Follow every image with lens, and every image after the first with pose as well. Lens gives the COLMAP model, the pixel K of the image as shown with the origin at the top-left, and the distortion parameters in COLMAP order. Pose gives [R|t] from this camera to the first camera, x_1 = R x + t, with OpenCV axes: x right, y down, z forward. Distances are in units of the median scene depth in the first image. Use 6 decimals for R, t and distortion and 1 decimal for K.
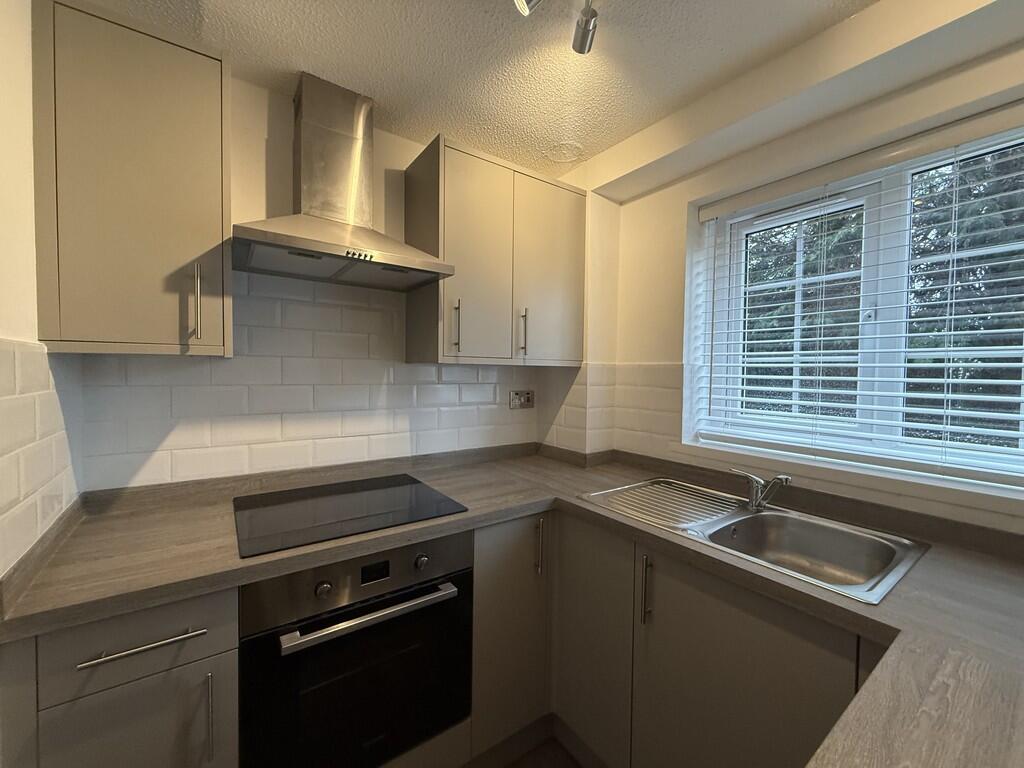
lens RADIAL K [[407.4, 0, 503.9], [0, 407.4, 383.1], [0, 0, 1]] dist [-0.001317, 0.000686]
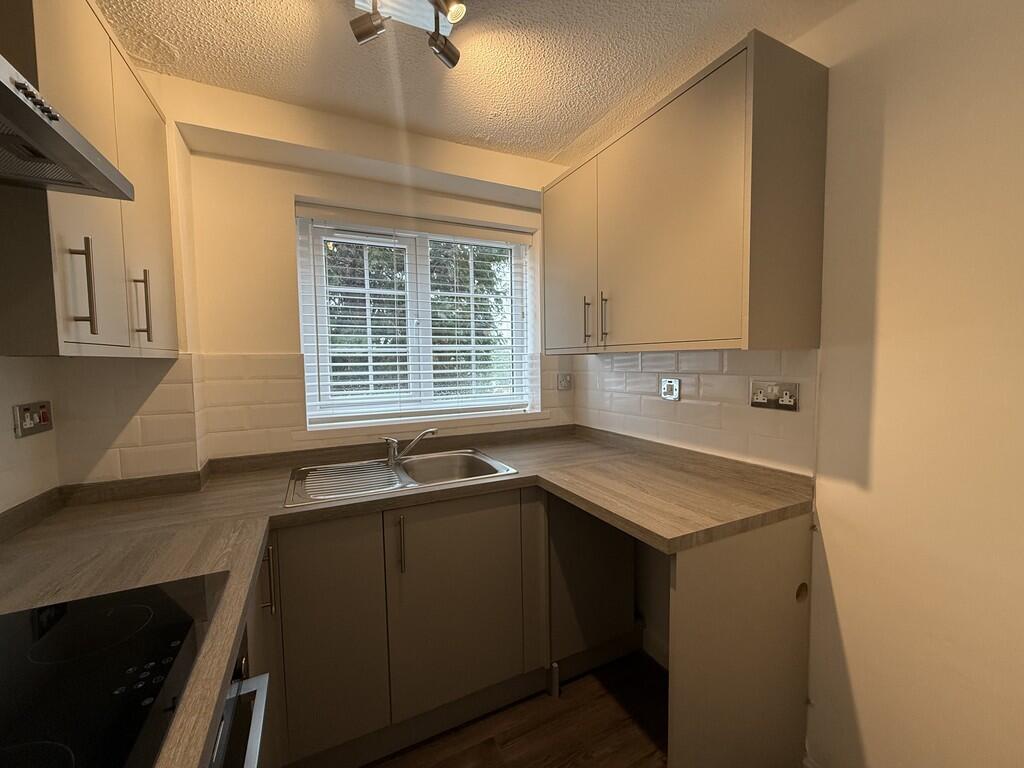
lens RADIAL K [[407.4, 0, 510.4], [0, 407.4, 383.2], [0, 0, 1]] dist [-0.001317, 0.000686]
pose [[0.158390, -0.075274, 0.984503, -0.521225], [0.045327, 0.996593, 0.068906, -0.021492], [-0.986336, 0.033711, 0.161262, 0.333528]]
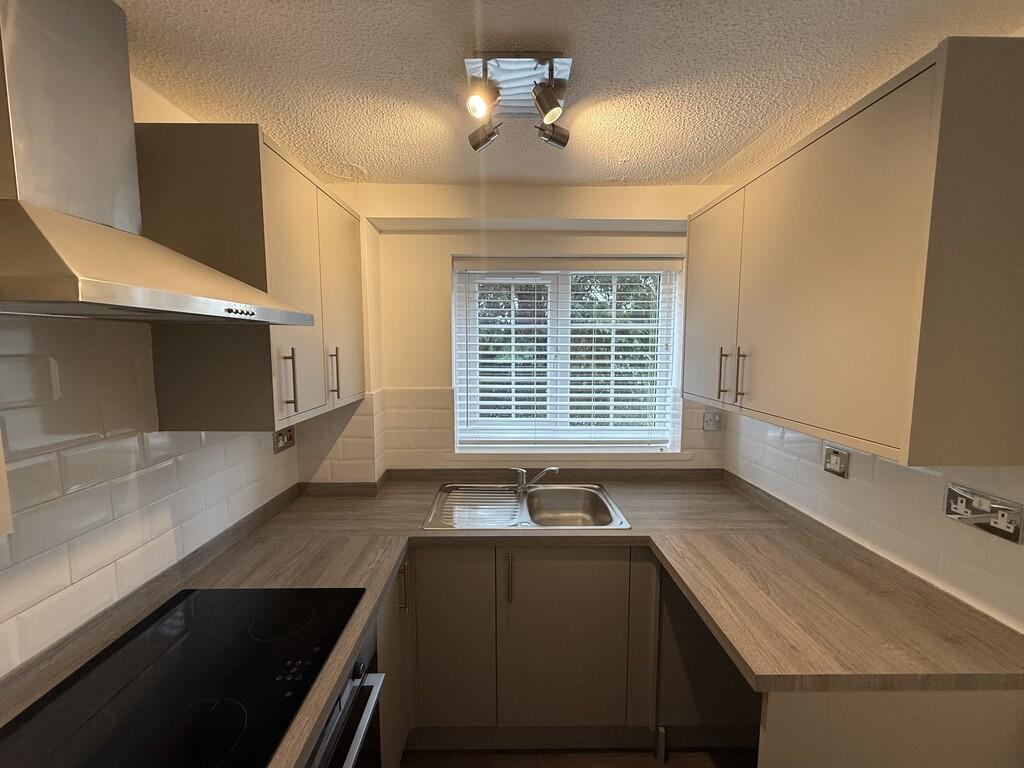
lens RADIAL K [[407.4, 0, 509.4], [0, 407.4, 384.4], [0, 0, 1]] dist [-0.001317, 0.000686]
pose [[0.562373, -0.094033, 0.821519, -0.488838], [0.030830, 0.995207, 0.092808, -0.177542], [-0.826308, -0.026865, 0.562577, 0.183078]]
